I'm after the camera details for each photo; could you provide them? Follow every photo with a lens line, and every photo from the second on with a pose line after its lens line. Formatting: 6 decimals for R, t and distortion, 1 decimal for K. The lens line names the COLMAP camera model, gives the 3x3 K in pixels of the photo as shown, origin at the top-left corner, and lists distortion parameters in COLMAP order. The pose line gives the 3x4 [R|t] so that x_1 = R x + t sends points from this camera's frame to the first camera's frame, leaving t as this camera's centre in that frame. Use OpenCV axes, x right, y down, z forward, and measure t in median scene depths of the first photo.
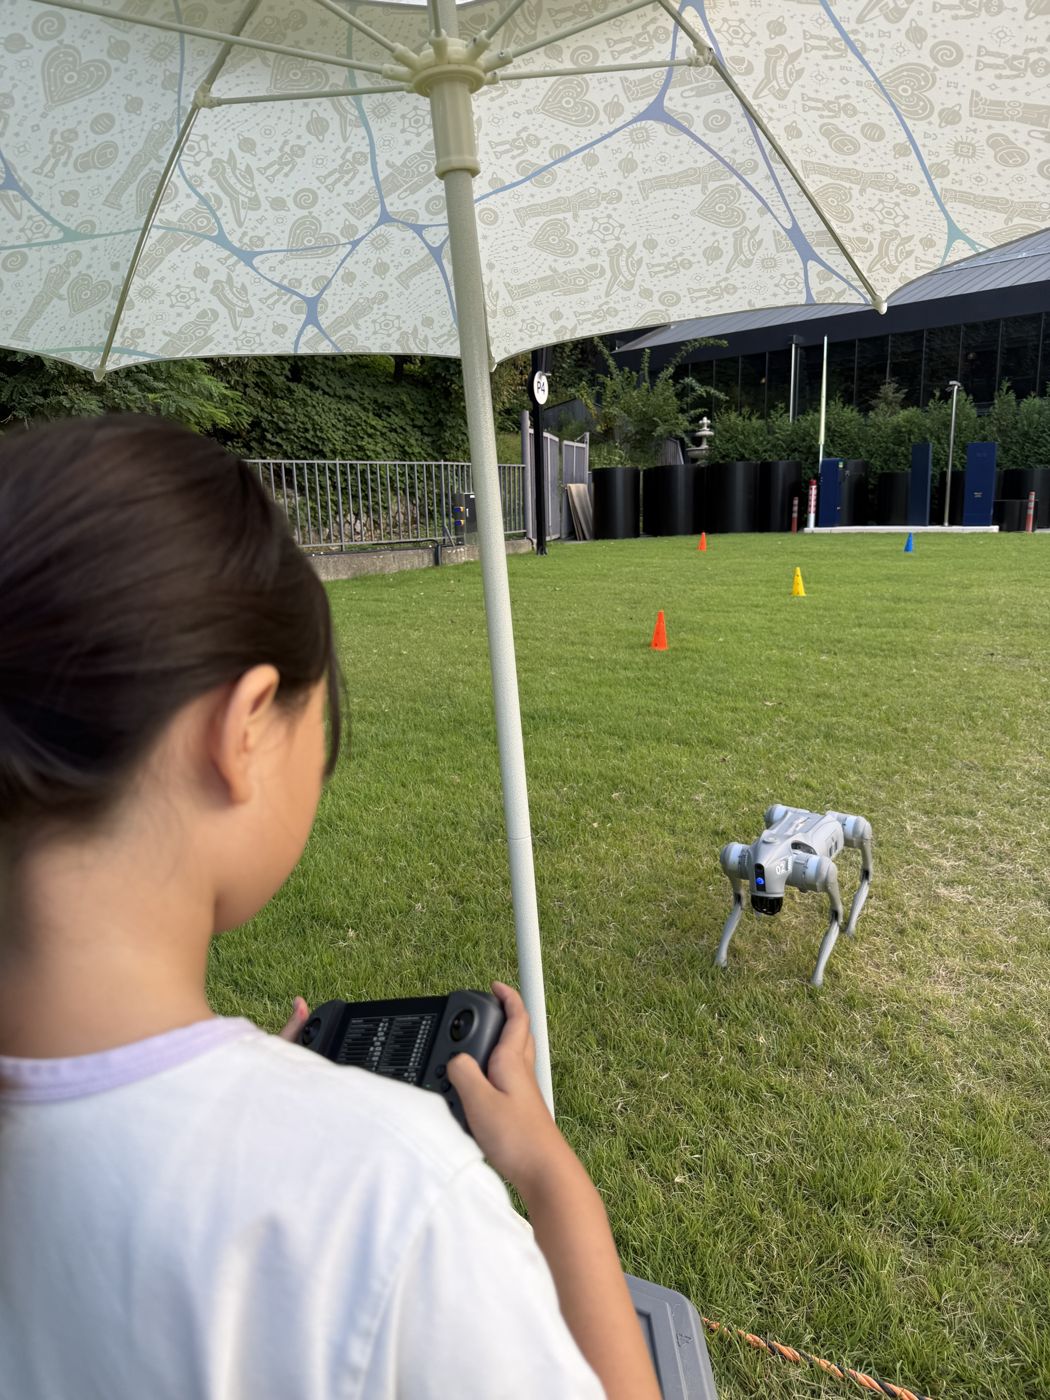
lens RADIAL K [[987.7, 0, 525.0], [0, 987.7, 700.0], [0, 0, 1]] dist [0.130836, -0.250853]
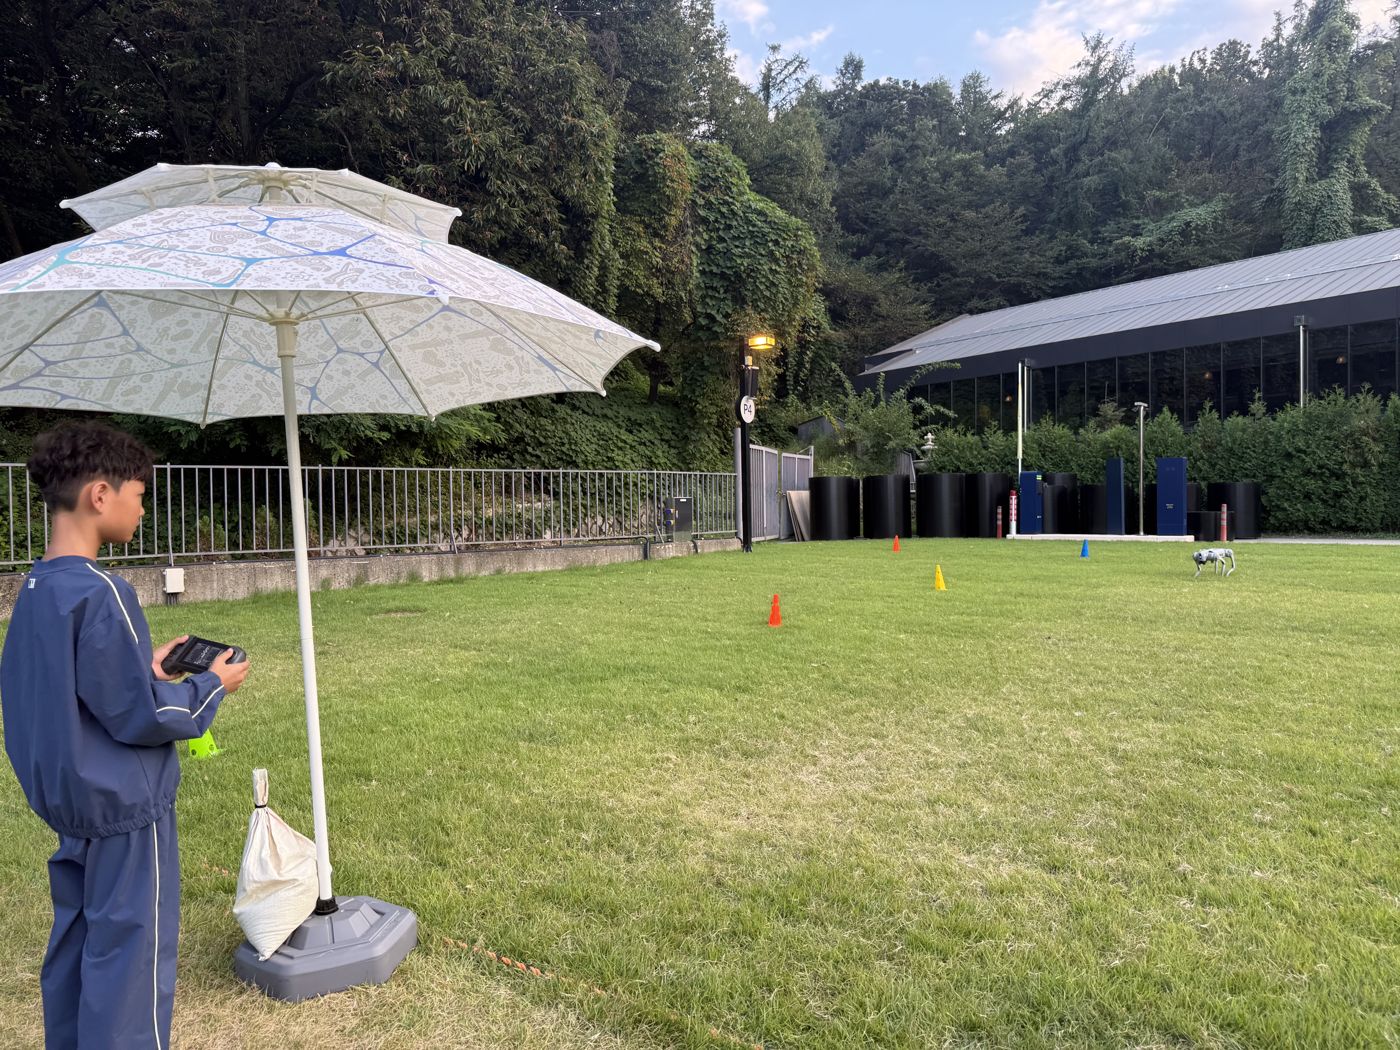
lens RADIAL K [[987.7, 0, 691.5], [0, 987.7, 521.3], [0, 0, 1]] dist [0.130836, -0.250853]
pose [[0.992268, 0.012986, -0.123431, 0.067601], [-0.035408, 0.982800, -0.181249, 0.015817], [0.118954, 0.184218, 0.975661, -0.066834]]
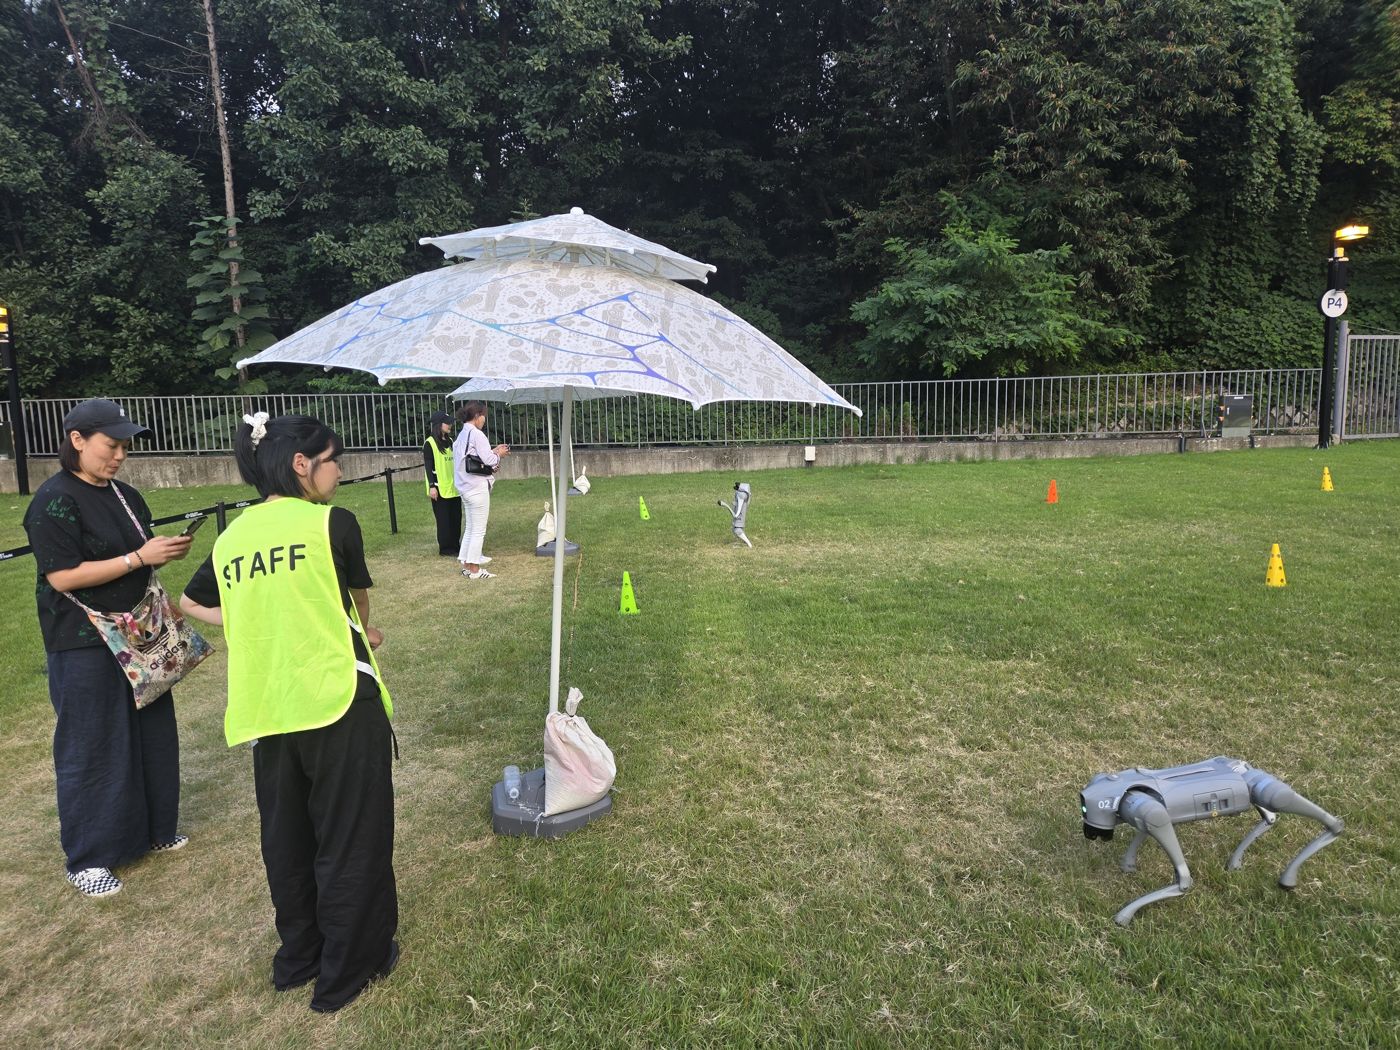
lens RADIAL K [[971.6, 0, 700.0], [0, 971.6, 525.0], [0, 0, 1]] dist [0.127011, -0.099503]
pose [[0.536798, 0.120073, -0.835123, 0.442086], [-0.163089, 0.985920, 0.036924, 0.007168], [0.827798, 0.116379, 0.548822, -0.138574]]
